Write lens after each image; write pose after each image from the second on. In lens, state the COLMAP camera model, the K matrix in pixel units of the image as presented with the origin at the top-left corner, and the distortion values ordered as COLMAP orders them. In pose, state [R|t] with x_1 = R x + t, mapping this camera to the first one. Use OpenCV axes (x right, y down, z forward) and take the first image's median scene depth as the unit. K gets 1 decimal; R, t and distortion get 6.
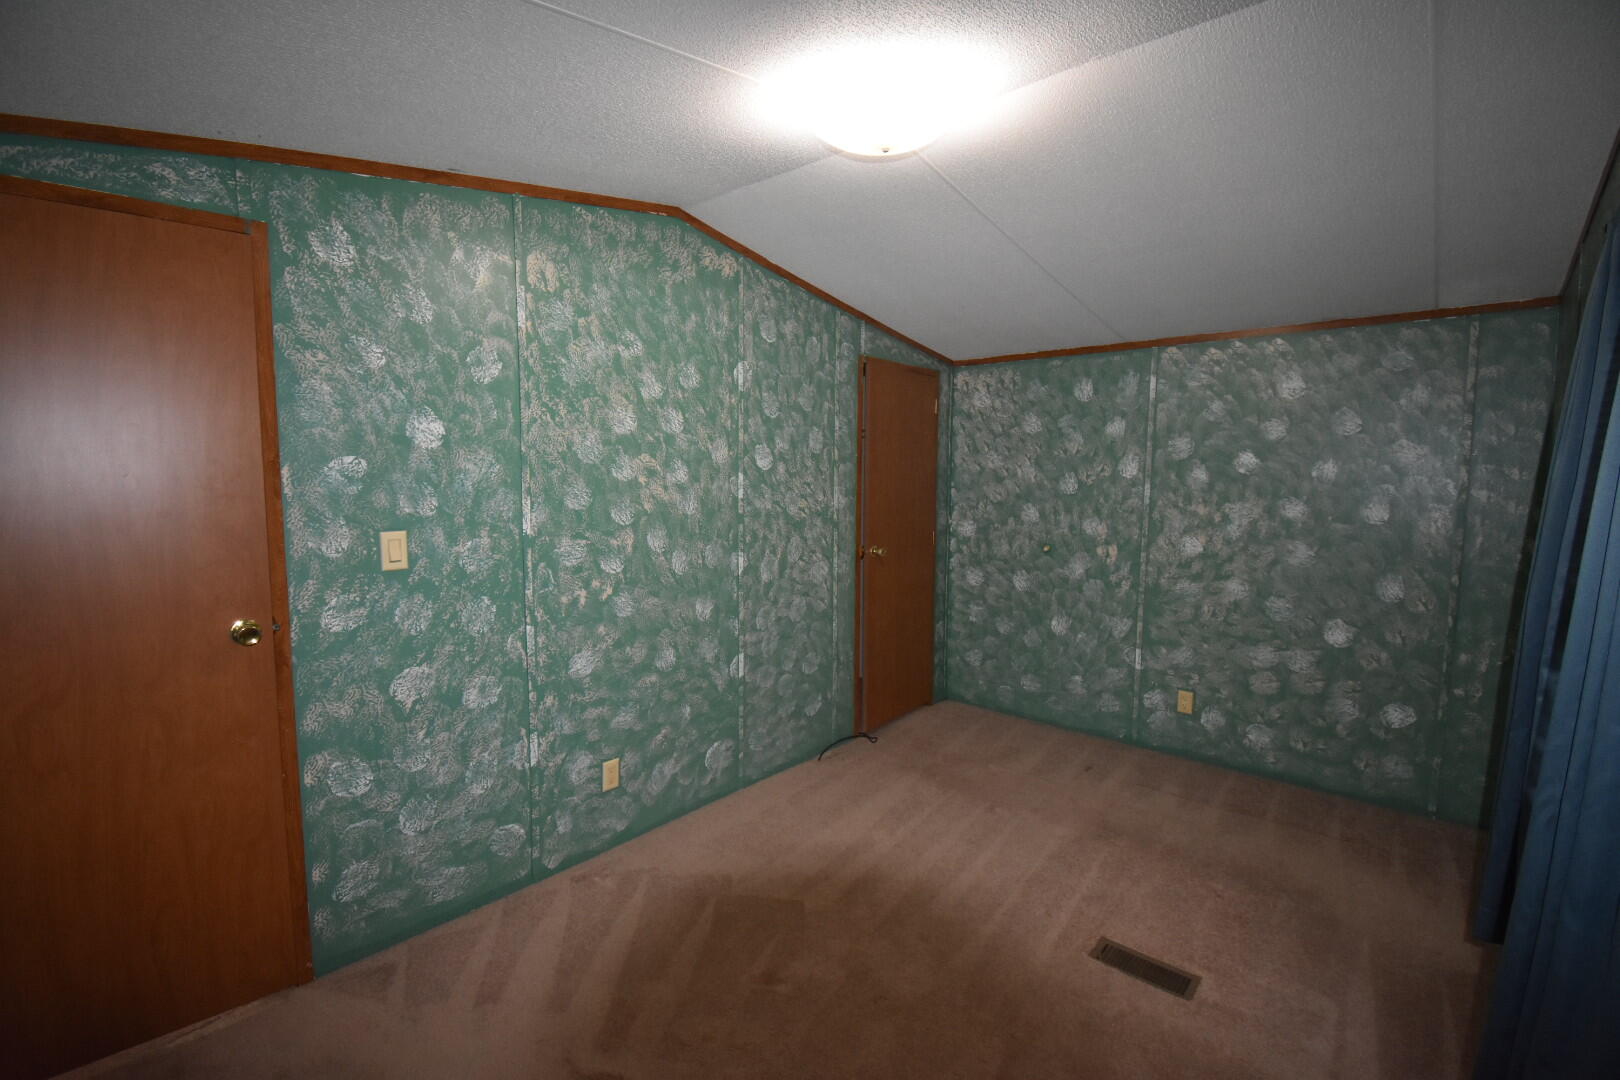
lens RADIAL K [[723.0, 0, 809.2], [0, 723.0, 532.8], [0, 0, 1]] dist [0.019736, -0.031154]
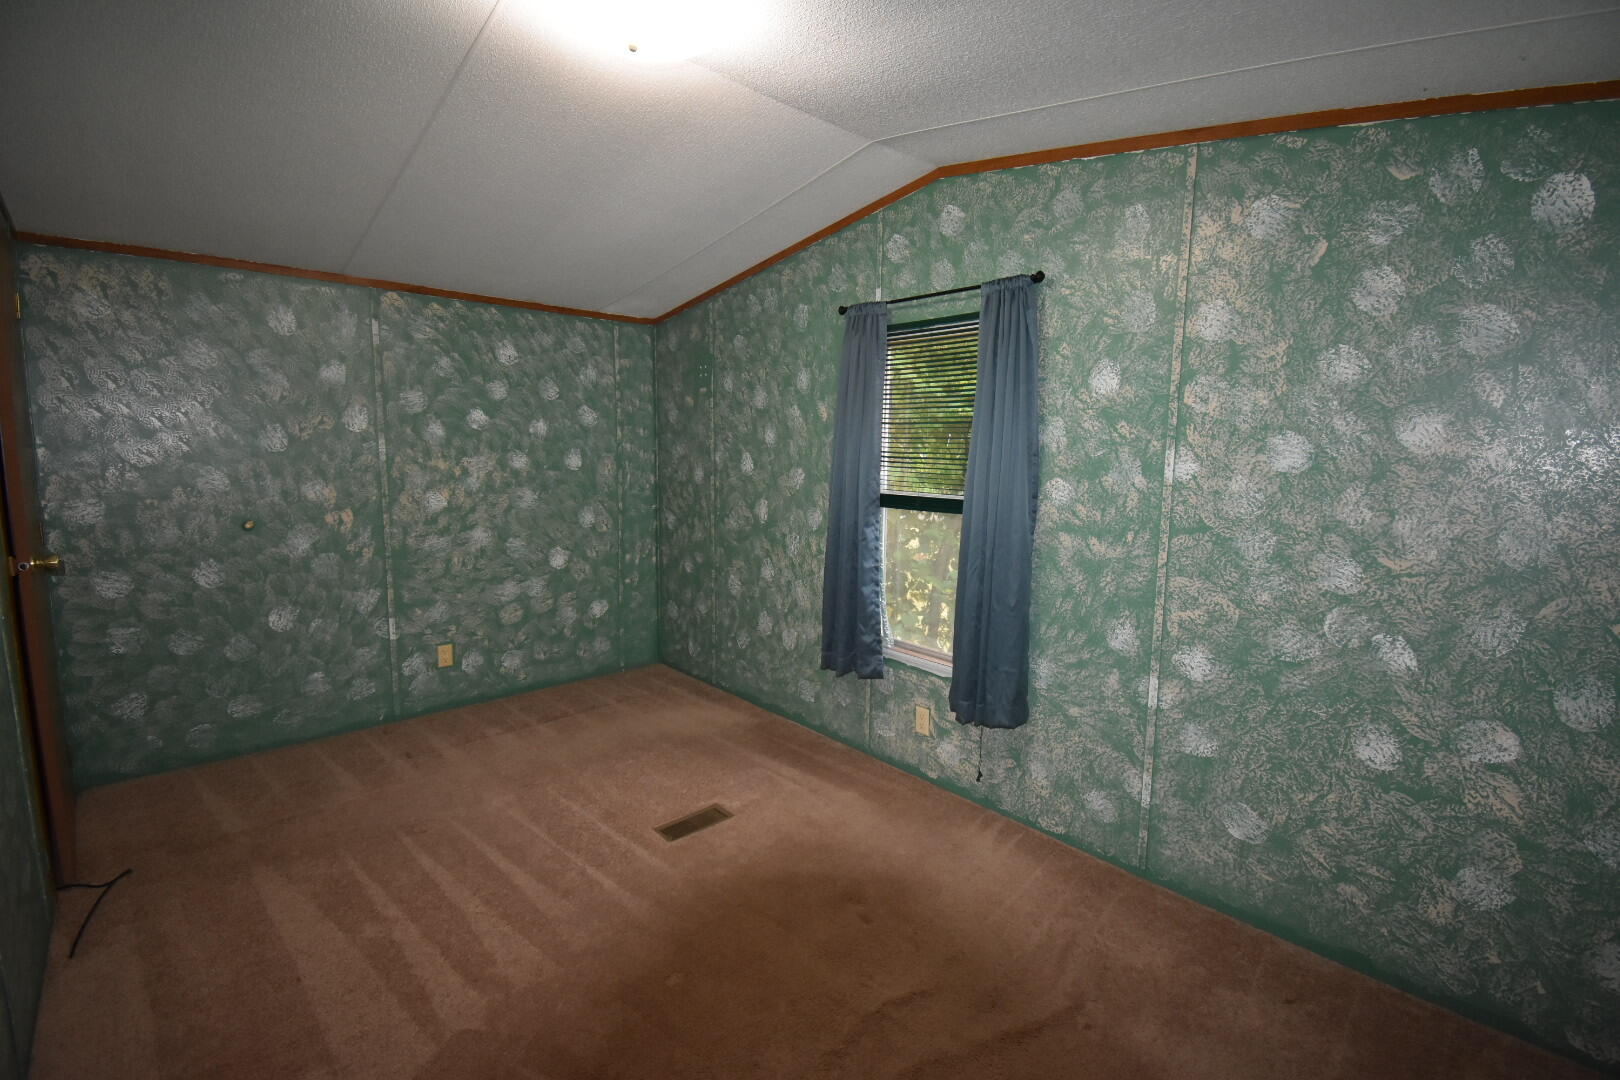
lens RADIAL K [[723.0, 0, 809.2], [0, 723.0, 532.8], [0, 0, 1]] dist [0.019736, -0.031154]
pose [[0.078211, -0.127054, 0.988807, -0.423102], [0.066276, 0.990314, 0.122006, -0.026417], [-0.994731, 0.055992, 0.085875, 0.399613]]
